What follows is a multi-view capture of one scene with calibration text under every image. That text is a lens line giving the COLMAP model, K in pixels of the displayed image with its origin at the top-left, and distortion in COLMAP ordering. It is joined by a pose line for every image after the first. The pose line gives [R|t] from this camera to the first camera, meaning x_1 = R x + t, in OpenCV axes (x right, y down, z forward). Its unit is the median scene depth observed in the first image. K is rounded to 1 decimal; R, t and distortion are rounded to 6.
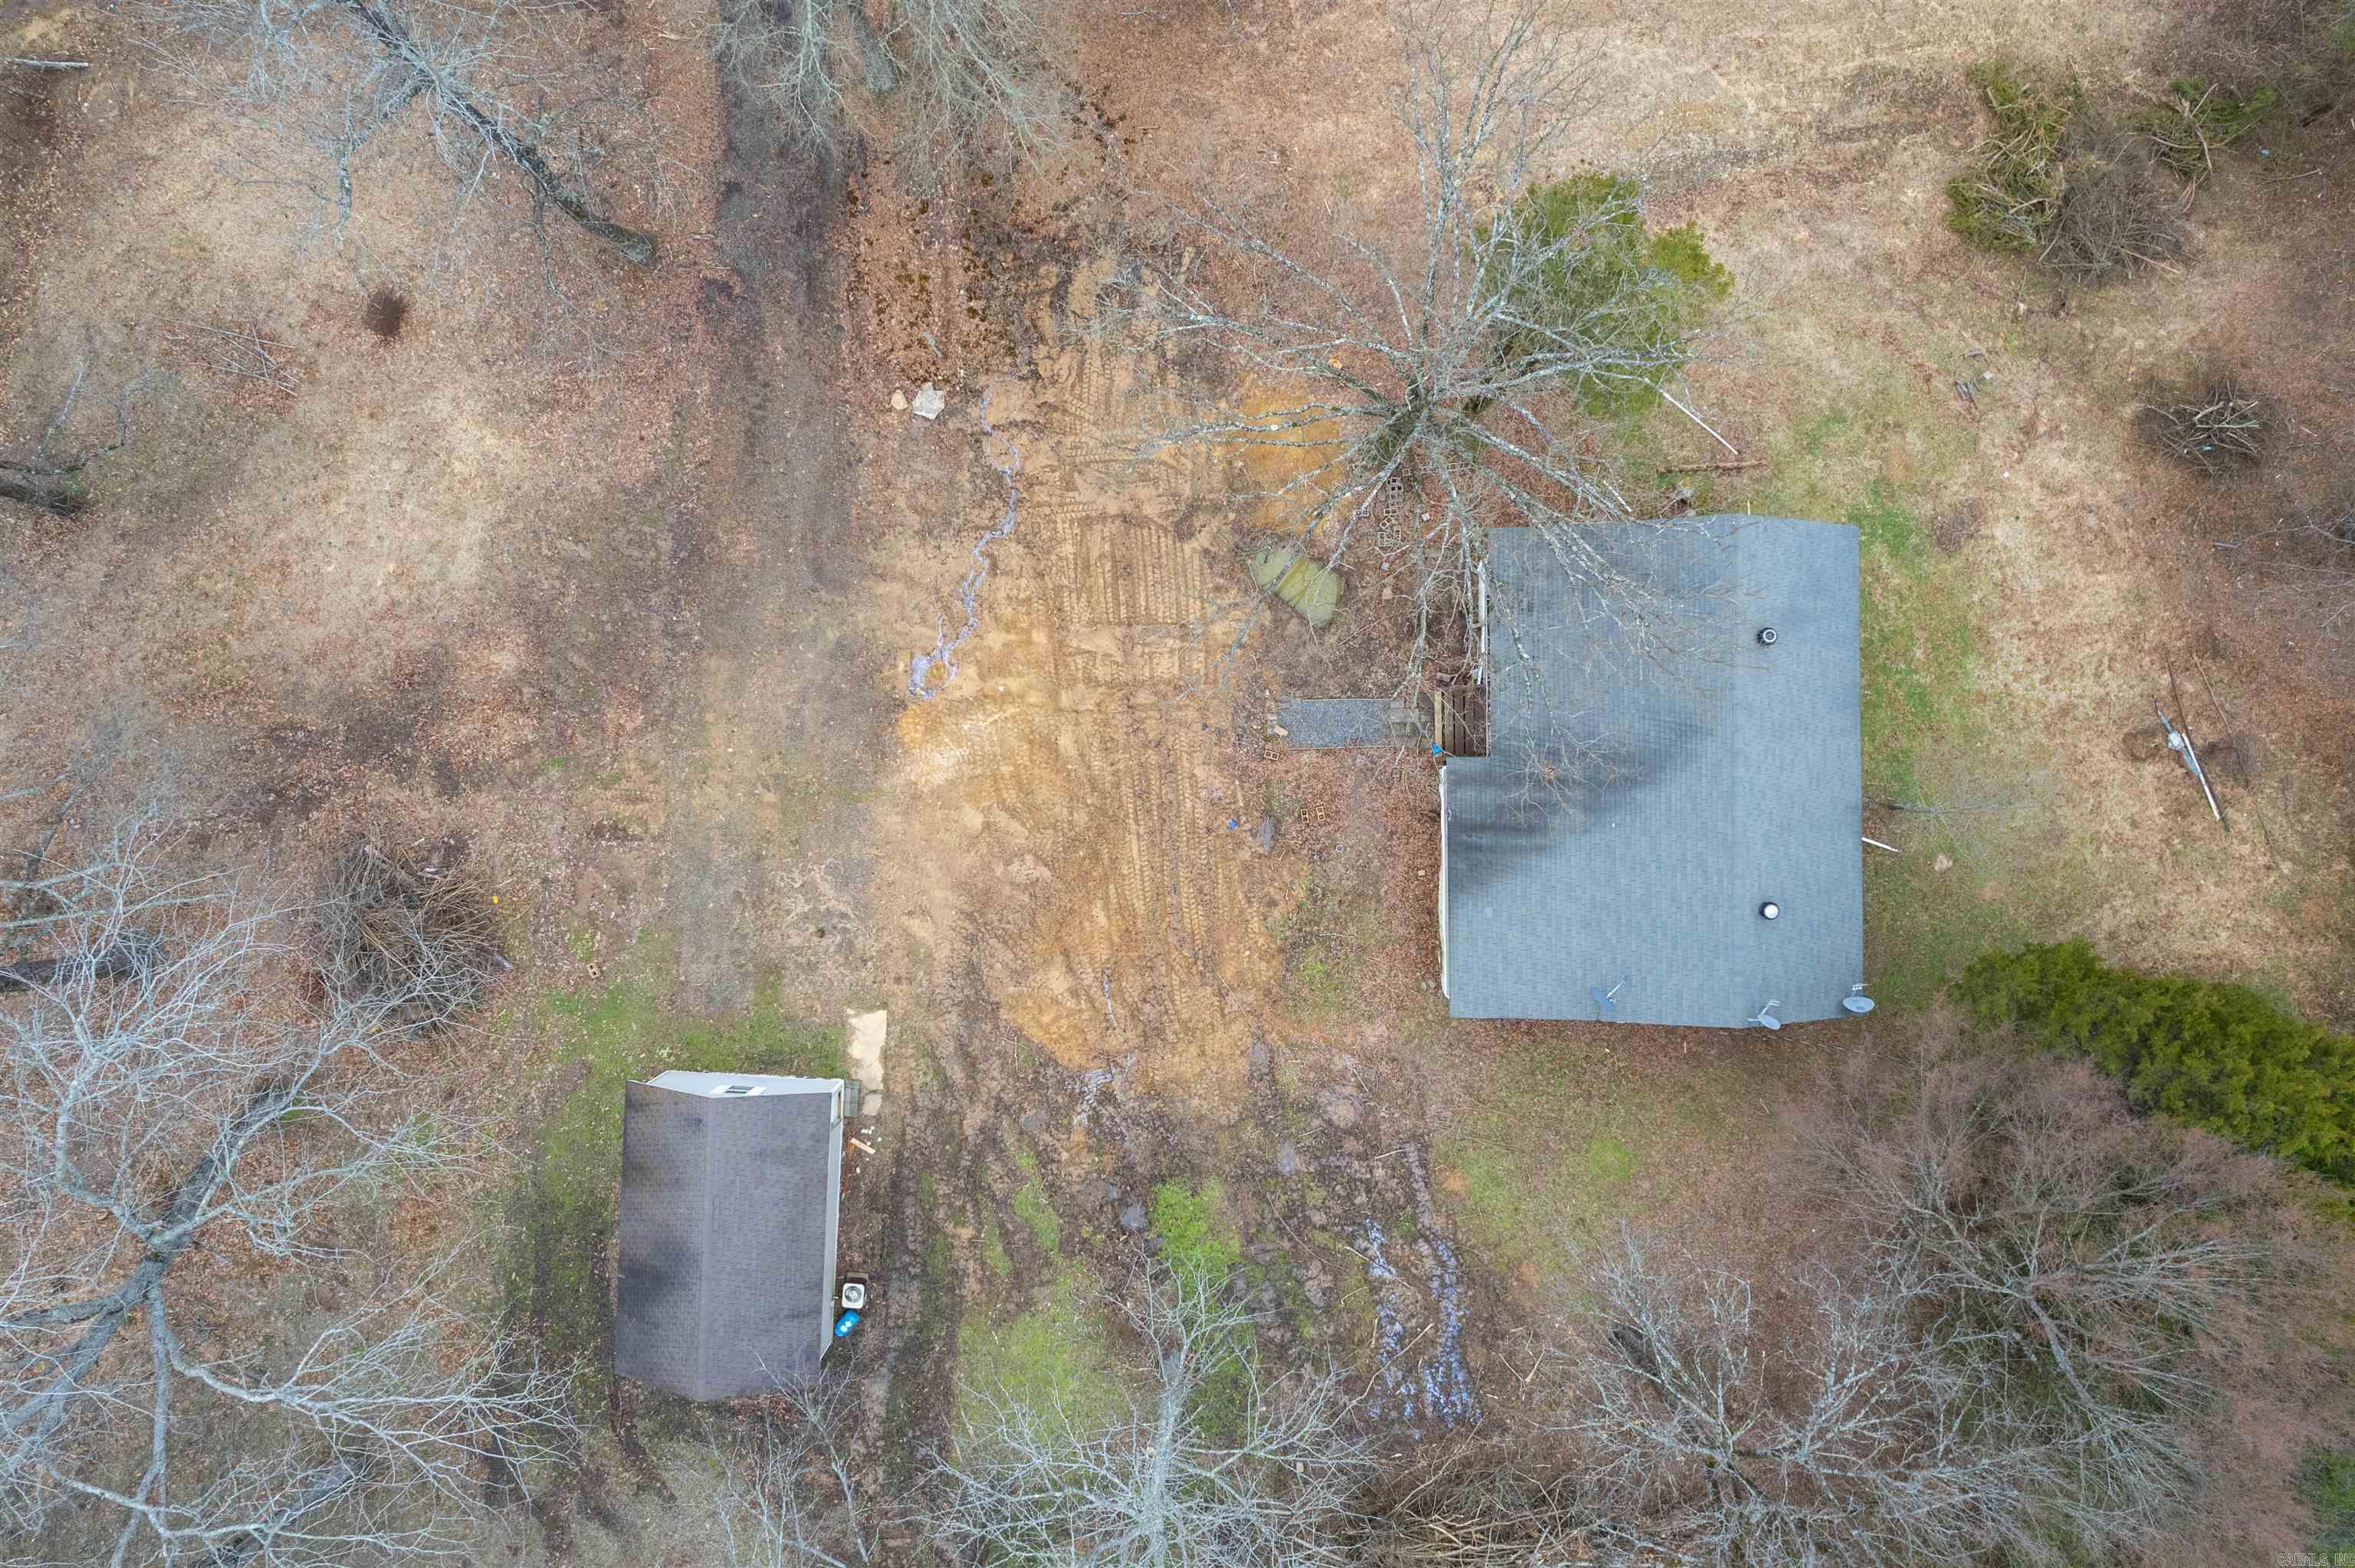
lens RADIAL K [[1508.0, 0, 1177.5], [0, 1508.0, 784.0], [0, 0, 1]] dist [-0.055322, 0.049520]
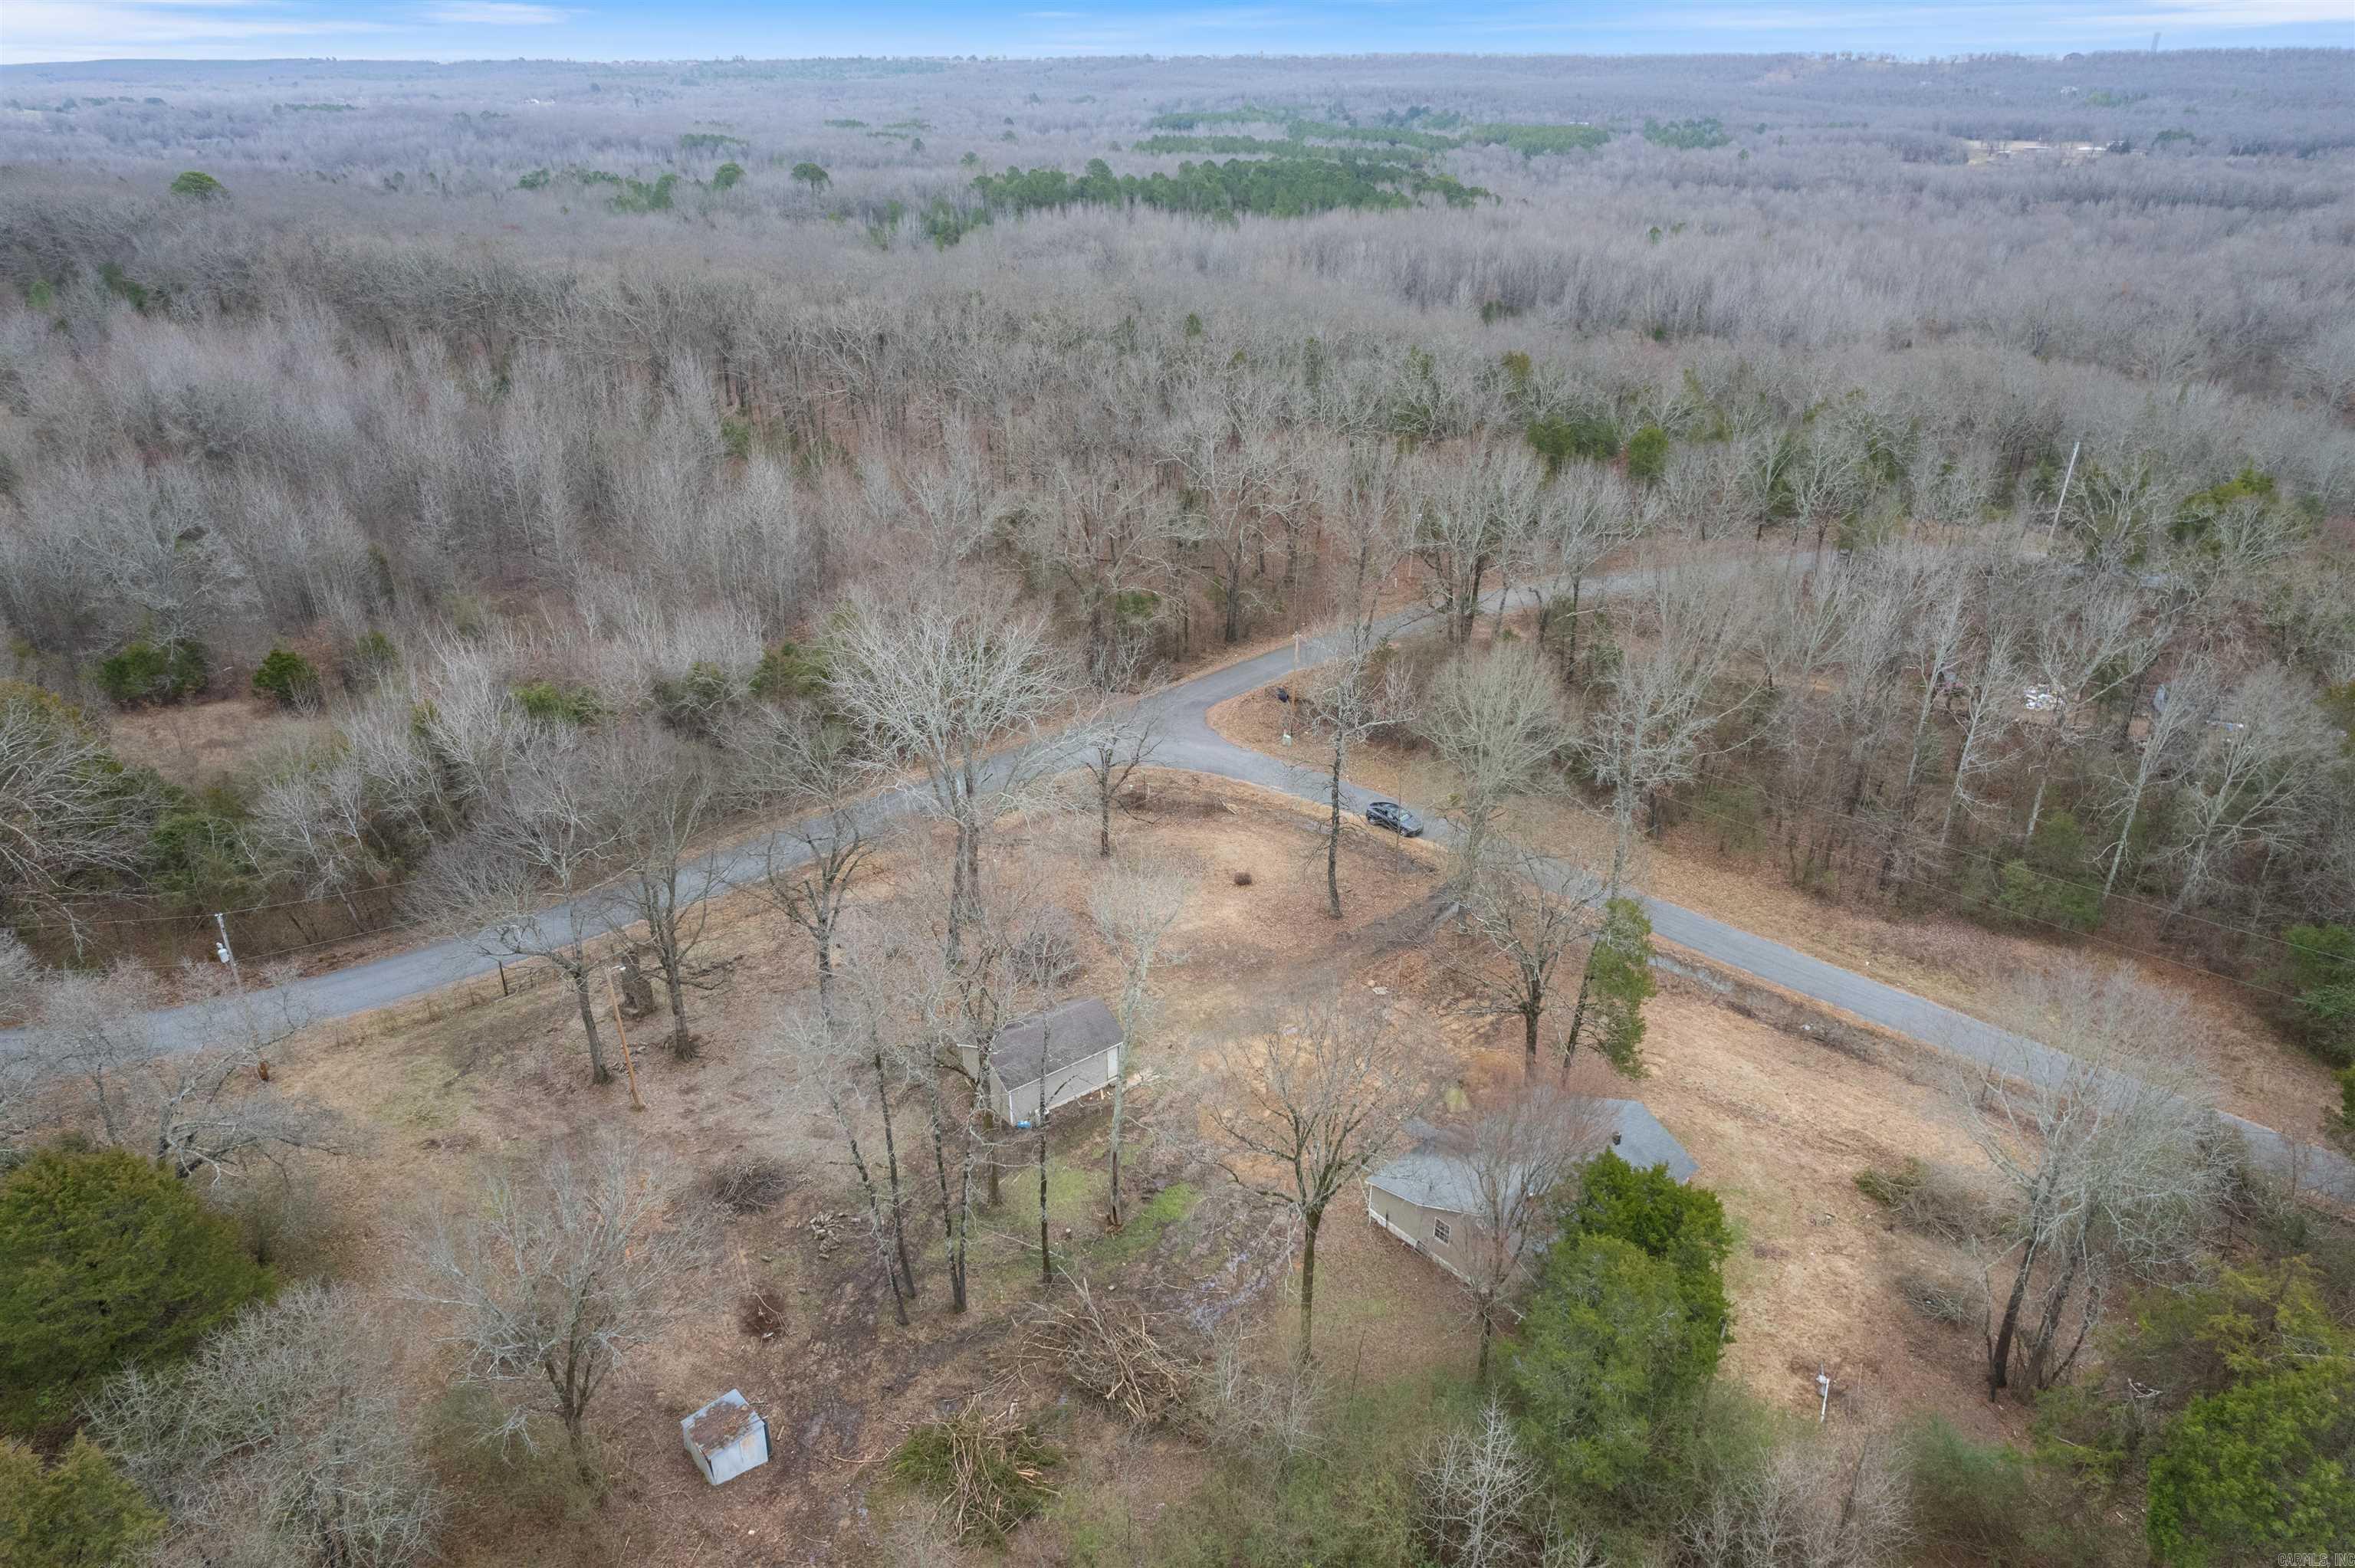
lens RADIAL K [[1508.0, 0, 1177.5], [0, 1508.0, 784.0], [0, 0, 1]] dist [-0.055322, 0.049520]
pose [[0.647356, 0.346347, -0.678951, 1.063241], [-0.761763, 0.264255, -0.591512, 1.233333], [-0.025452, 0.900118, 0.434901, -0.228761]]
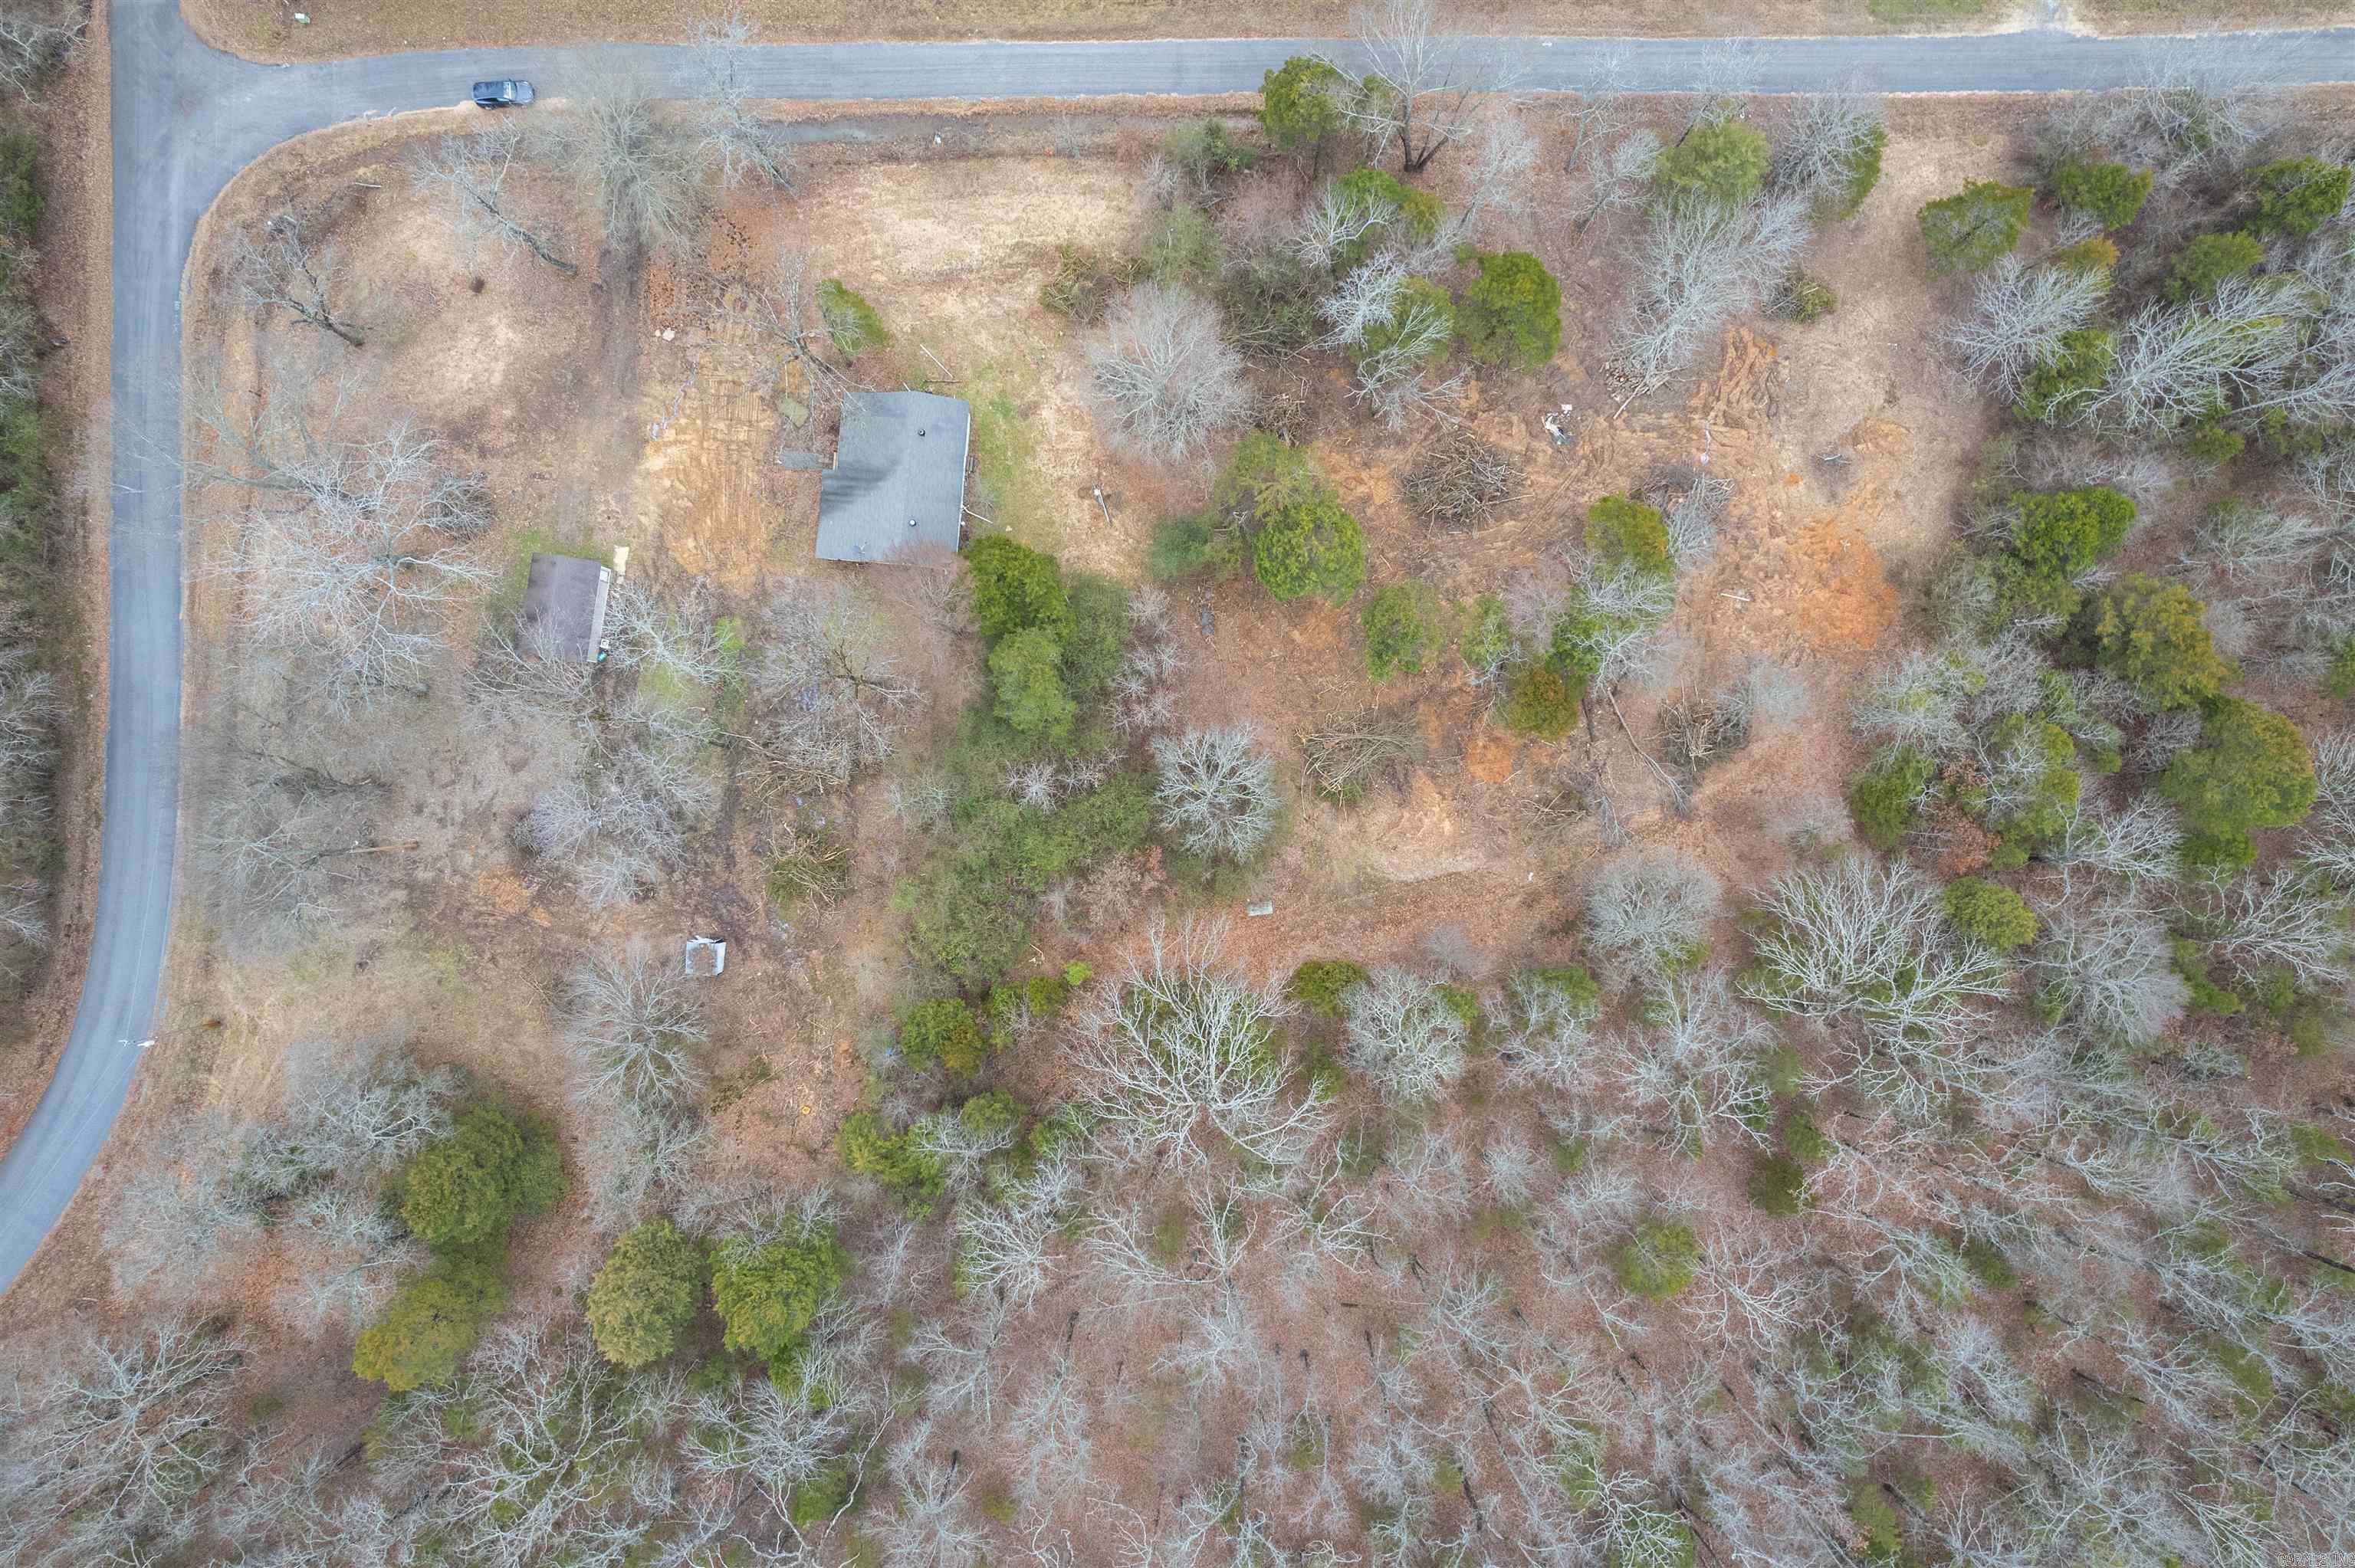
lens RADIAL K [[1508.0, 0, 1177.5], [0, 1508.0, 784.0], [0, 0, 1]] dist [-0.055322, 0.049520]
pose [[0.995480, 0.094652, -0.007832, 0.881017], [-0.094737, 0.995438, -0.011310, 0.520321], [0.006725, 0.012001, 0.999905, -1.763978]]
